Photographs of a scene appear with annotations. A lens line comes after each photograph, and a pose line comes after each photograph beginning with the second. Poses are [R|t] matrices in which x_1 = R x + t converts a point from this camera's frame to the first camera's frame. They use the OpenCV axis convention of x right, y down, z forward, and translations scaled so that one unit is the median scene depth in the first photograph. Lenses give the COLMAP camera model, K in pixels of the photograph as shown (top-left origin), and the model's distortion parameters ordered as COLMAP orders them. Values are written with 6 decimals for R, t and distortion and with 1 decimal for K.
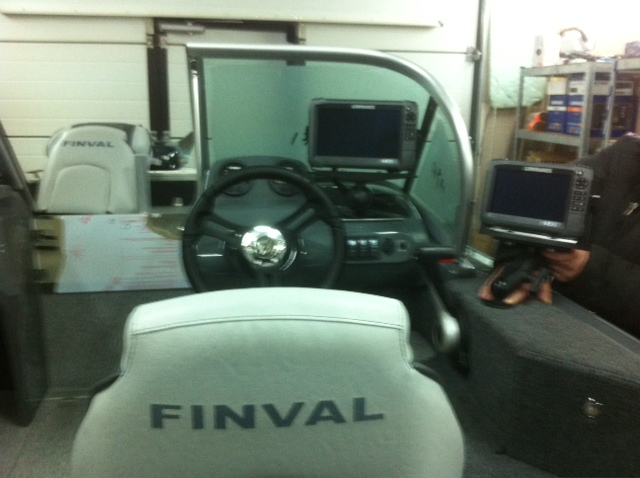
lens RADIAL K [[644.6, 0, 320.0], [0, 644.6, 239.0], [0, 0, 1]] dist [-0.007129, -0.284416]
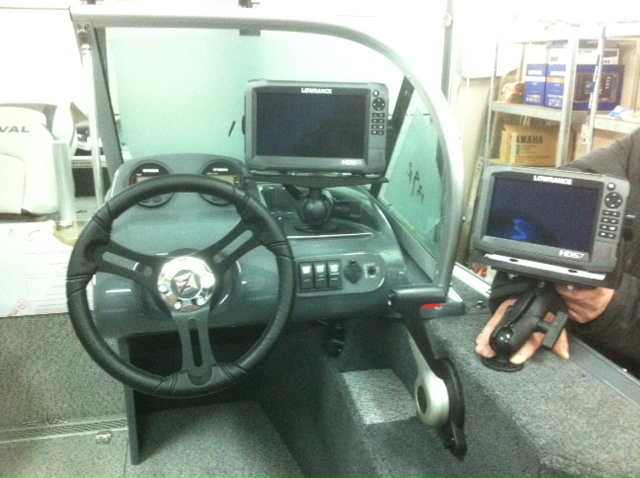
lens RADIAL K [[652.7, 0, 346.1], [0, 652.7, 239.2], [0, 0, 1]] dist [0.012147, -0.313719]
pose [[0.995580, -0.025021, 0.090525, 0.028116], [0.020682, 0.998607, 0.048546, -0.067167], [-0.091614, -0.046460, 0.994710, 0.225624]]
